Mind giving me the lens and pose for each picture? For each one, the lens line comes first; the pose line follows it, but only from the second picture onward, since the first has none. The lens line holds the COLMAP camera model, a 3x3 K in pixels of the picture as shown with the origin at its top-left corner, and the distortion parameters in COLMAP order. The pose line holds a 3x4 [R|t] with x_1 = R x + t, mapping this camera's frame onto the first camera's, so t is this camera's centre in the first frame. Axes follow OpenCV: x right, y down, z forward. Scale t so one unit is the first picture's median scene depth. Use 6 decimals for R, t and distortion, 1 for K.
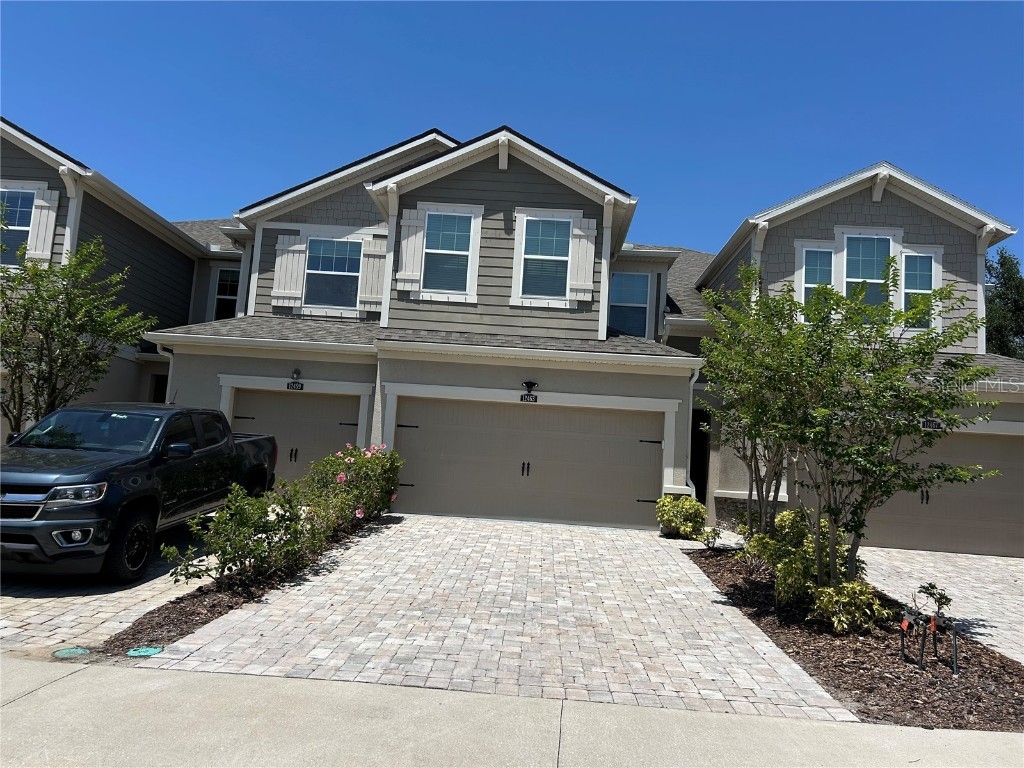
lens RADIAL K [[769.7, 0, 510.0], [0, 769.7, 391.0], [0, 0, 1]] dist [0.064436, -0.073237]
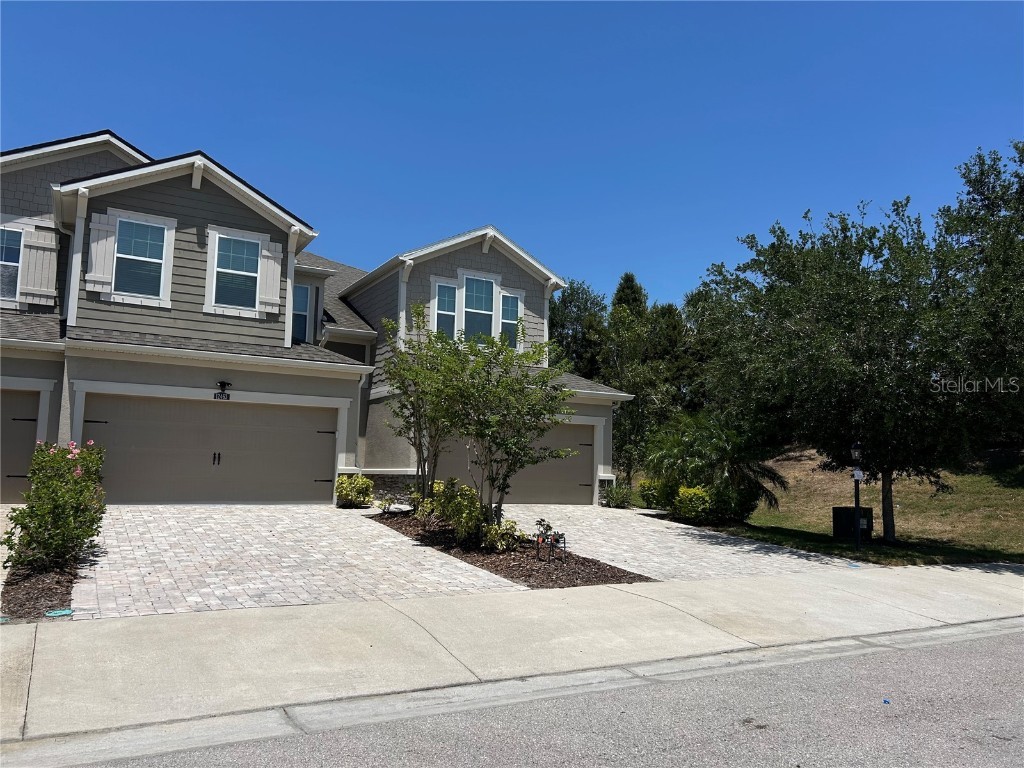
lens RADIAL K [[769.7, 0, 515.1], [0, 769.7, 384.5], [0, 0, 1]] dist [0.064436, -0.073237]
pose [[0.849348, 0.015392, 0.527610, -0.207682], [-0.025932, 0.999584, 0.012585, -0.032570], [-0.527197, -0.024372, 0.849394, -0.197040]]
